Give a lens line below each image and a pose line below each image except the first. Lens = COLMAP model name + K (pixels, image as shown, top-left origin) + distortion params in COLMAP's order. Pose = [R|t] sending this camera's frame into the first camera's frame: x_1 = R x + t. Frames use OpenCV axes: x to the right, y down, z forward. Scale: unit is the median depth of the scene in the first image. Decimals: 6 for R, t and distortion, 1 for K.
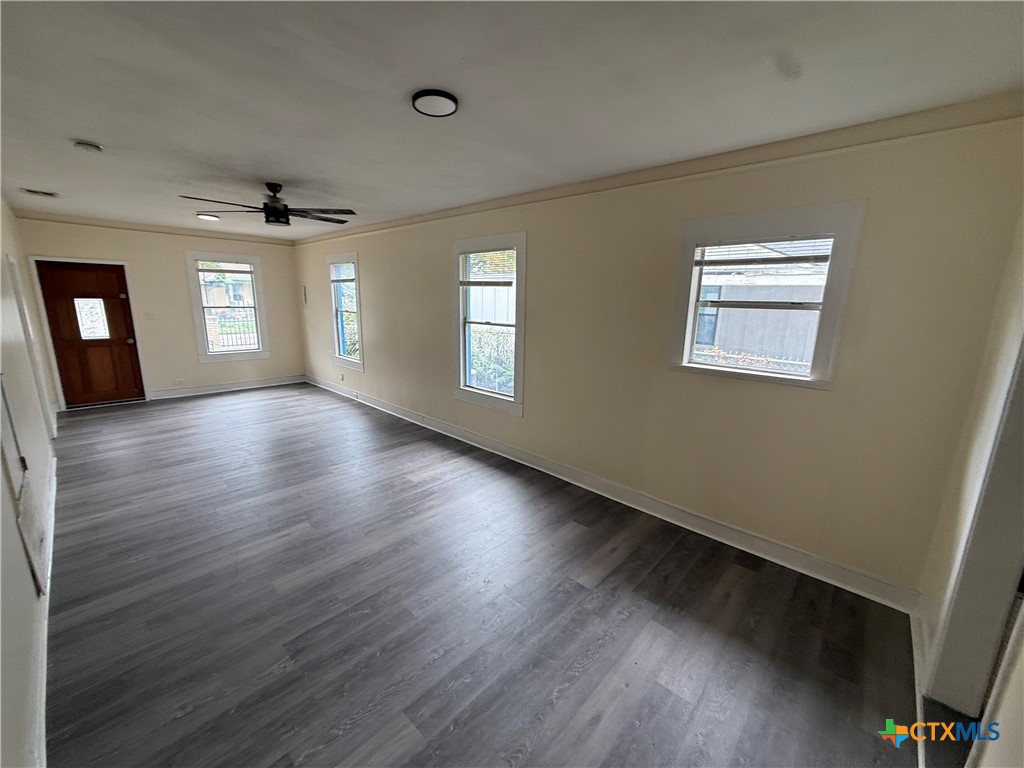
lens RADIAL K [[407.5, 0, 509.4], [0, 407.5, 384.1], [0, 0, 1]] dist [-0.000544, 0.000416]
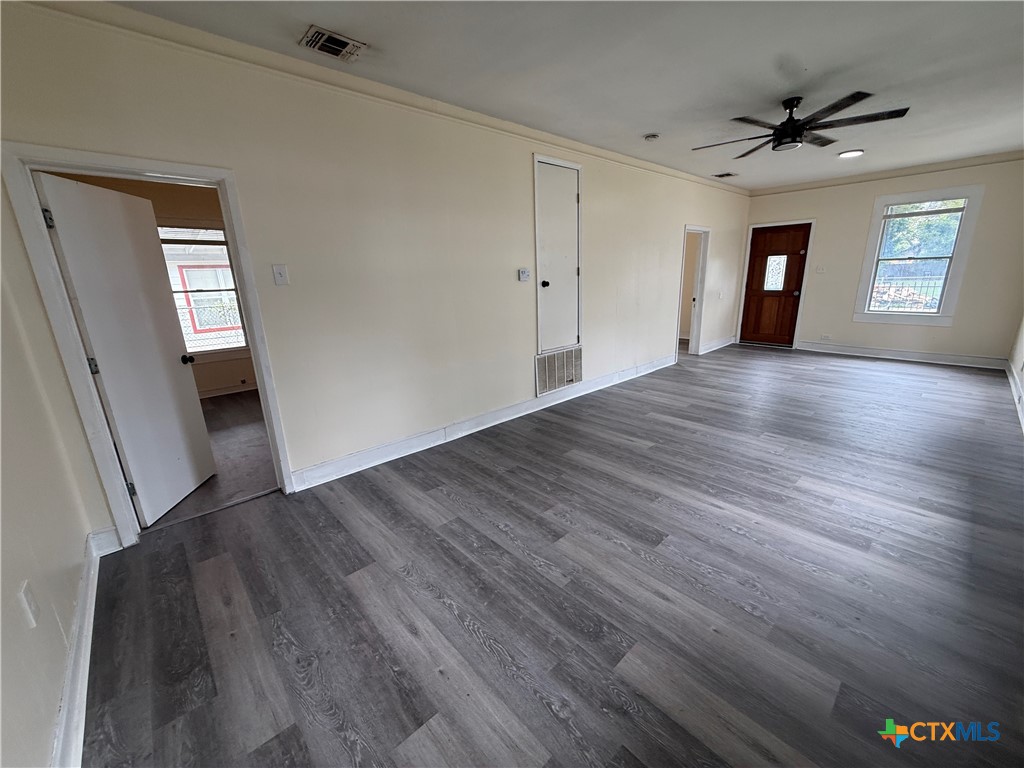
lens RADIAL K [[407.5, 0, 508.9], [0, 407.5, 384.2], [0, 0, 1]] dist [-0.000544, 0.000416]
pose [[-0.080122, 0.239677, -0.967541, 0.393789], [-0.179059, 0.951411, 0.250509, -0.010380], [0.980570, 0.193318, -0.033313, 0.449852]]
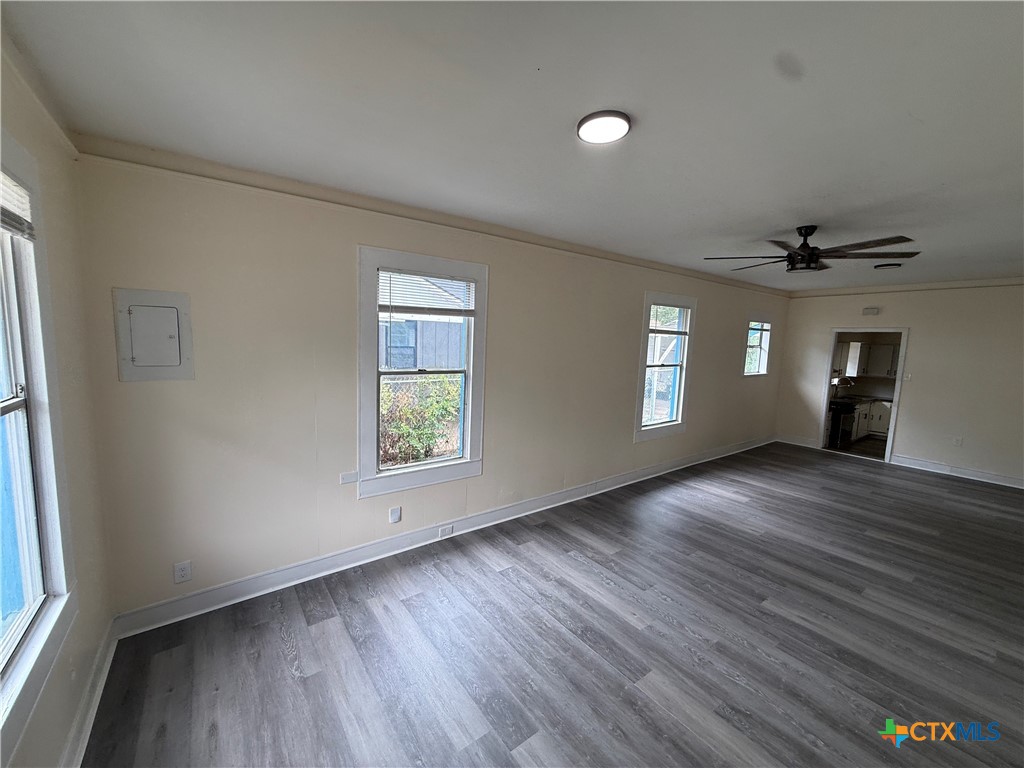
lens RADIAL K [[407.5, 0, 508.2], [0, 407.5, 382.7], [0, 0, 1]] dist [-0.000544, 0.000416]
pose [[0.181571, -0.120941, 0.975912, -1.321037], [0.180572, 0.979635, 0.087806, -0.291626], [-0.966657, 0.160279, 0.199712, 1.237858]]
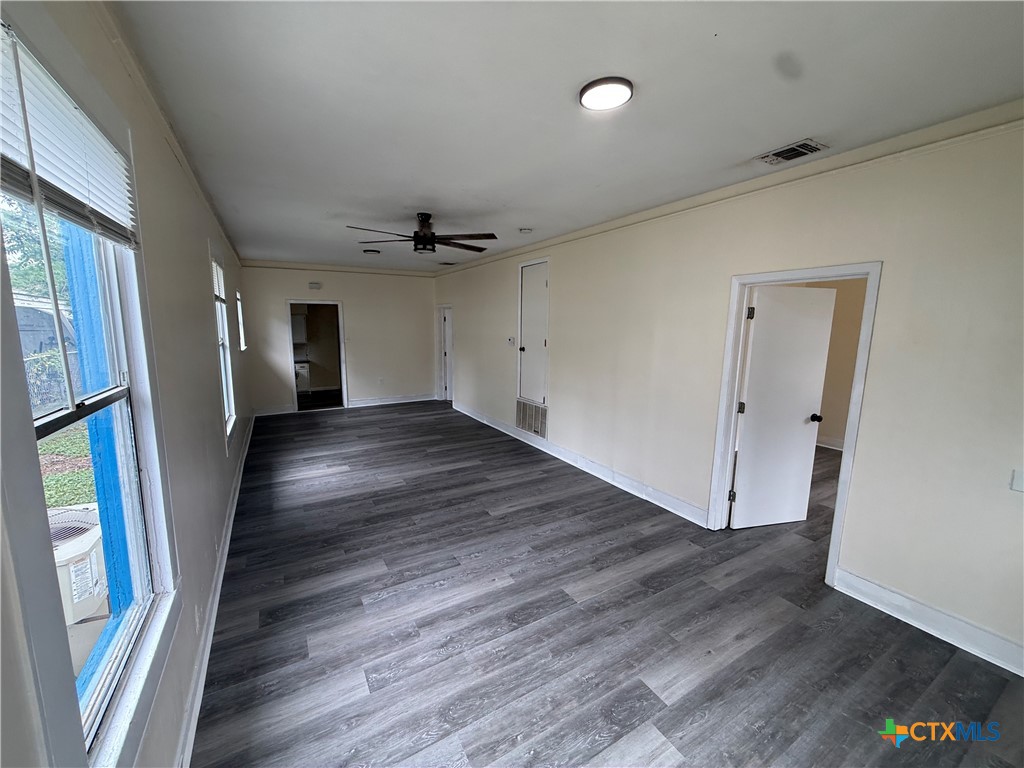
lens RADIAL K [[407.5, 0, 509.8], [0, 407.5, 388.4], [0, 0, 1]] dist [-0.000544, 0.000416]
pose [[-0.957556, -0.070418, 0.279513, -0.919375], [0.036069, 0.932806, 0.358570, -0.360688], [-0.285981, 0.353433, -0.890674, 1.670201]]
